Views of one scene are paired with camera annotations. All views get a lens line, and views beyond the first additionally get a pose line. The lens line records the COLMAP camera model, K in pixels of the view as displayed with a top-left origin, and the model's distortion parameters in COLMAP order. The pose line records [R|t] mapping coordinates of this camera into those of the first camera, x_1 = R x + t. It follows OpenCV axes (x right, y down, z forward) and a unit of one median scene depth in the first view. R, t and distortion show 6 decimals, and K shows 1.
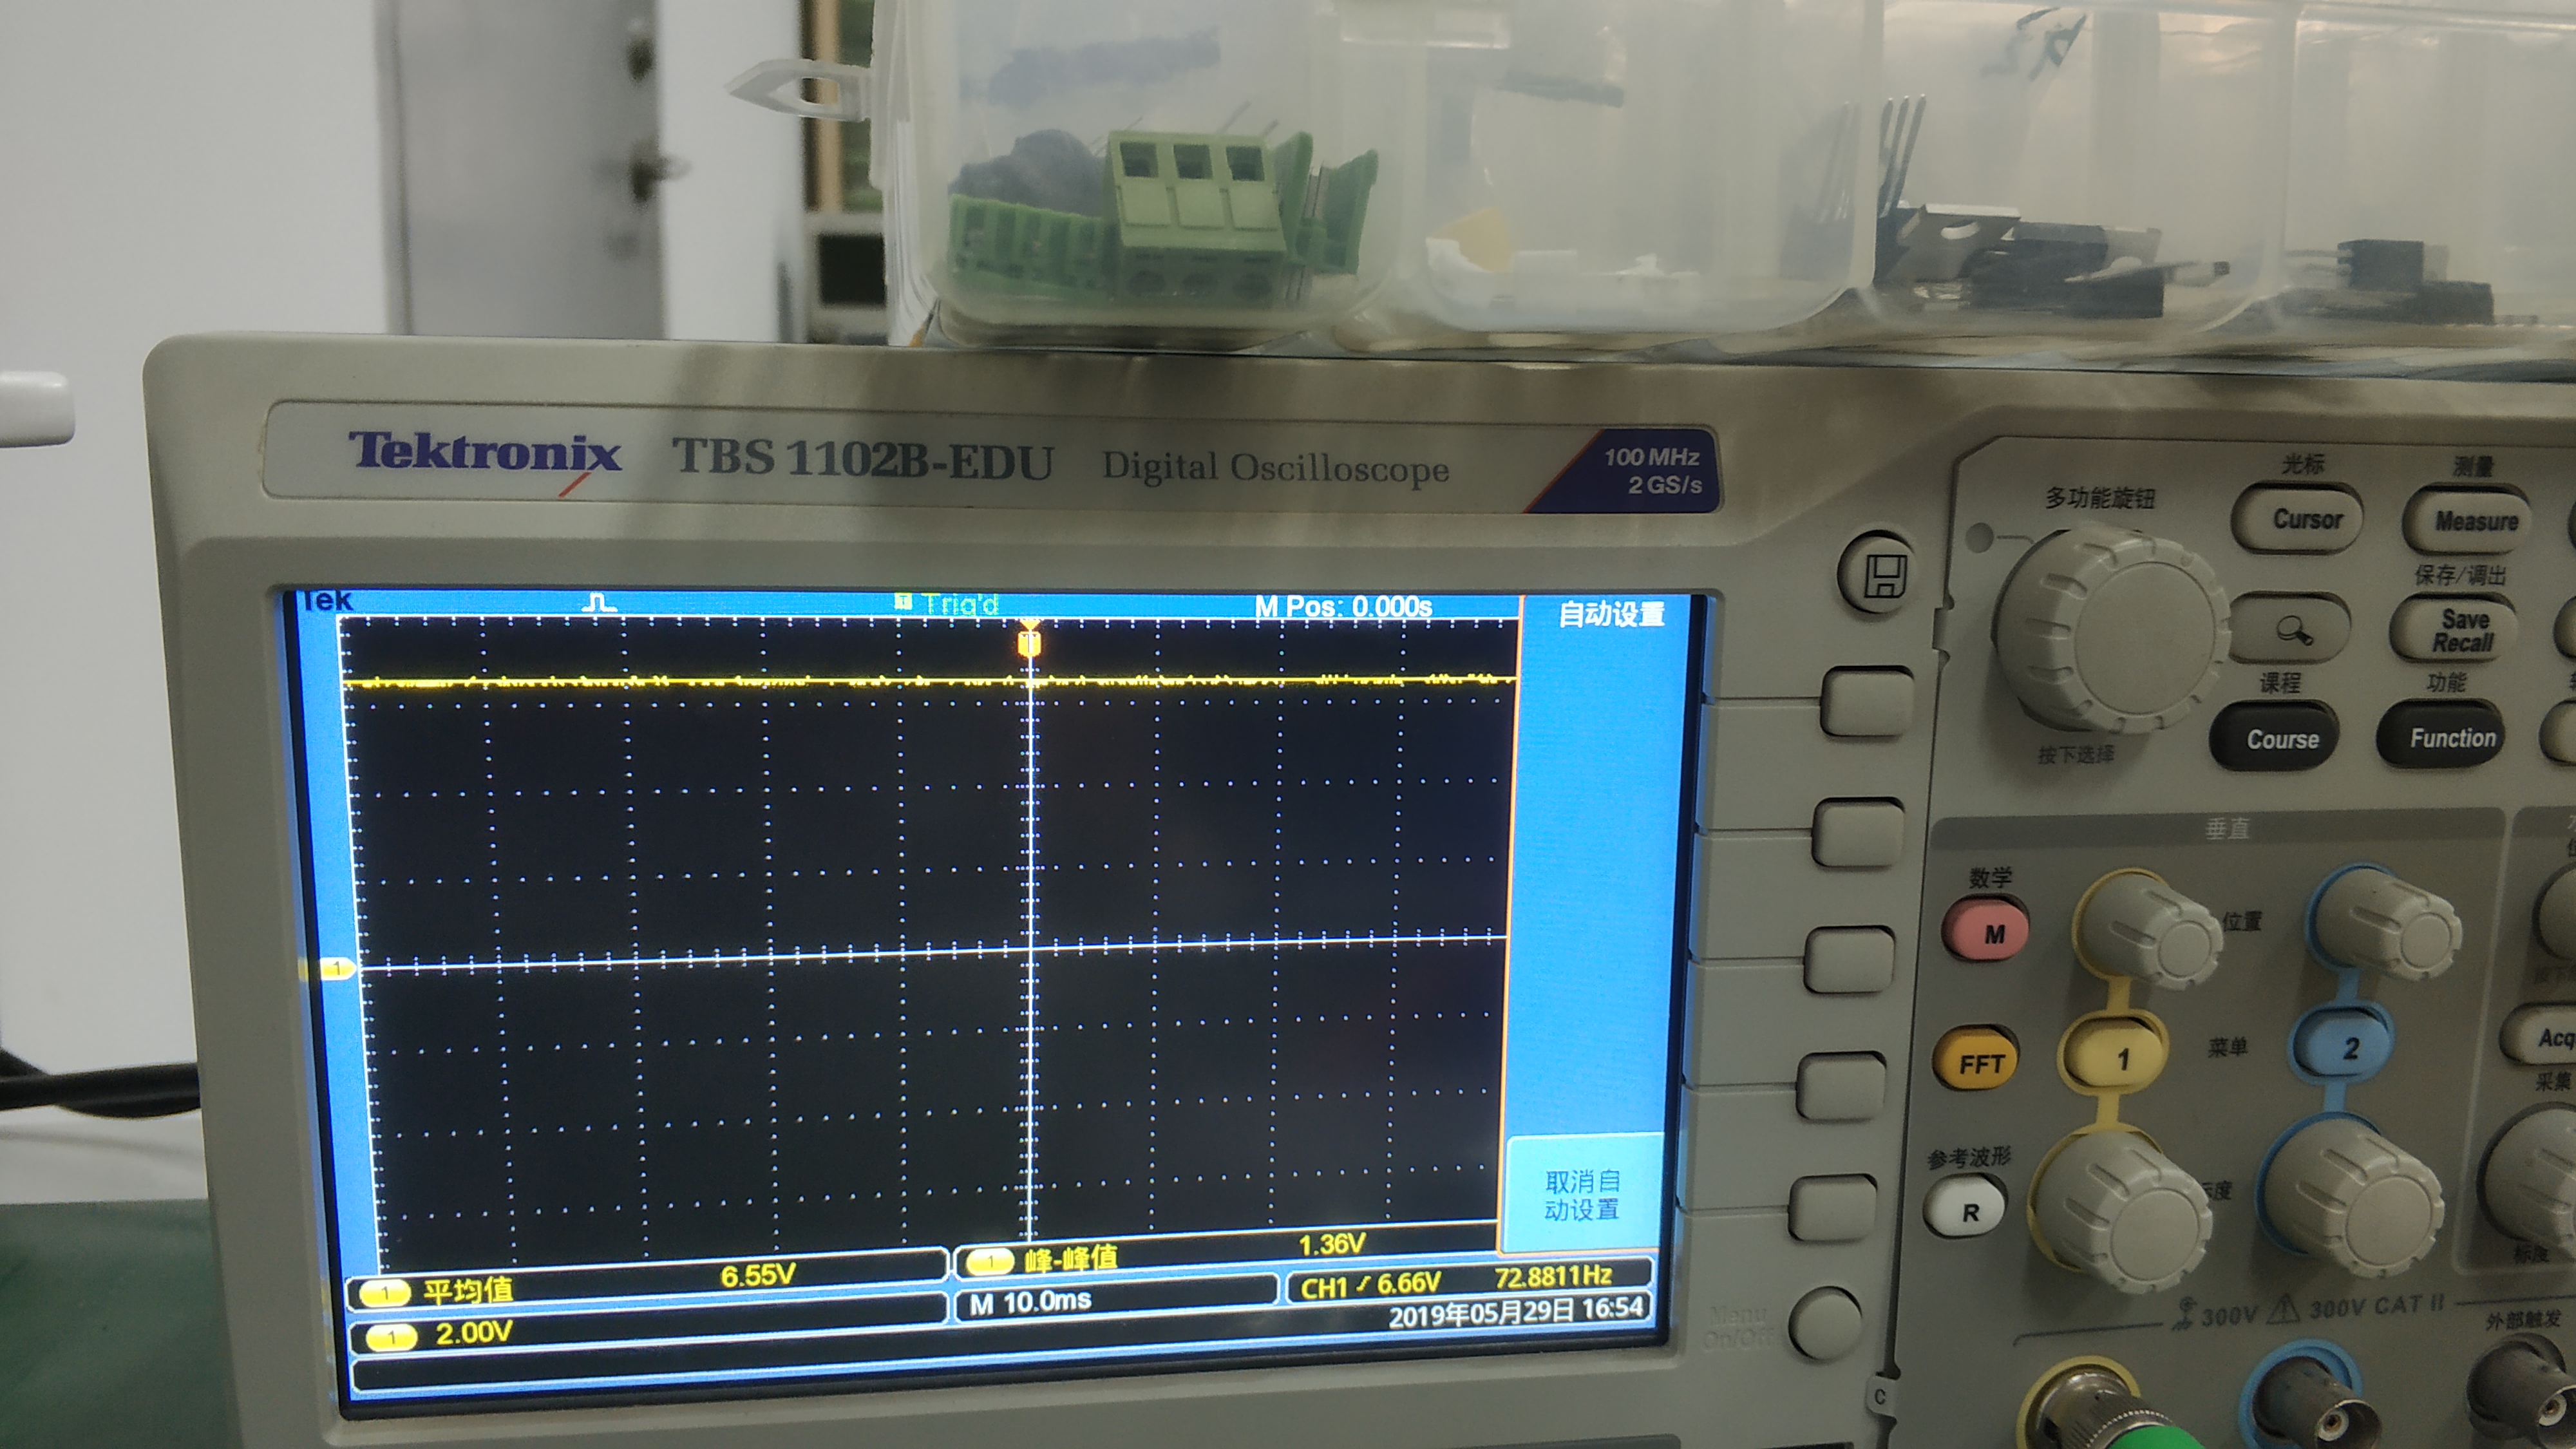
lens RADIAL K [[2149.8, 0, 1288.0], [0, 2149.8, 724.5], [0, 0, 1]] dist [0.128999, -0.401211]
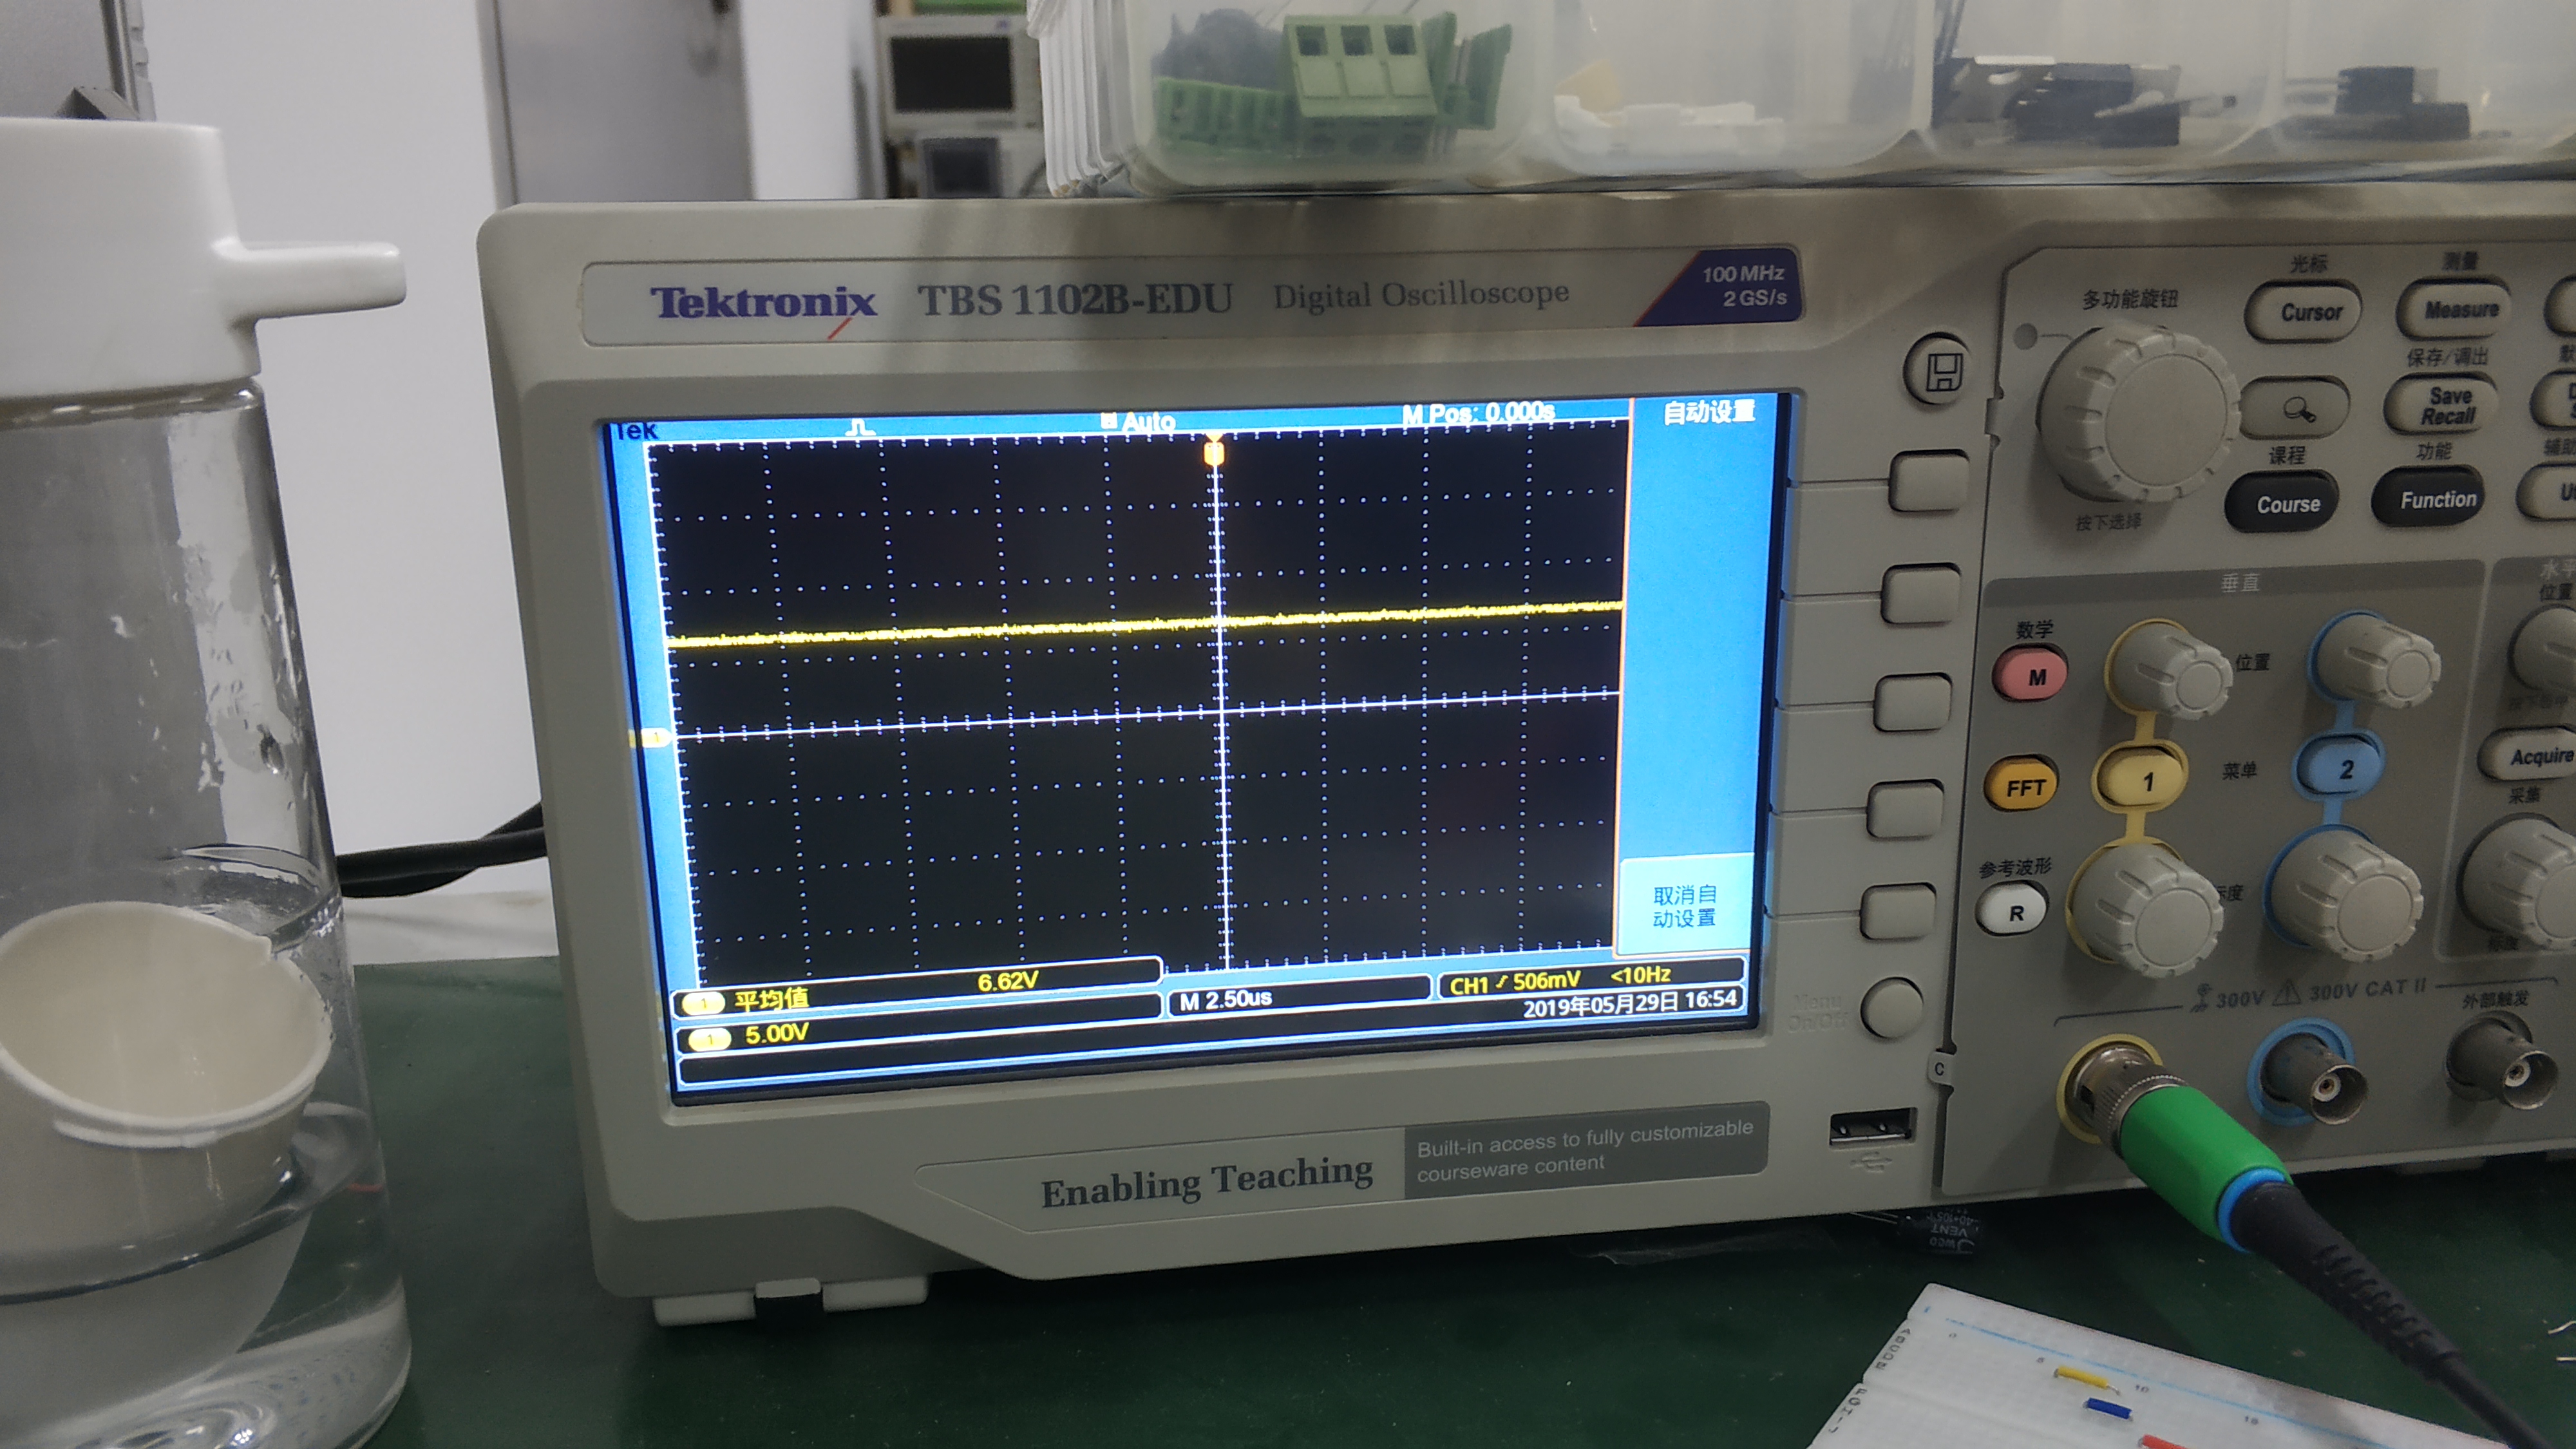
lens RADIAL K [[2325.2, 0, 1283.0], [0, 2325.2, 784.8], [0, 0, 1]] dist [0.195049, -0.692143]
pose [[0.999409, -0.024057, -0.024548, -0.054341], [0.026606, 0.993636, 0.109448, 0.004033], [0.021758, -0.110037, 0.993689, -0.290329]]
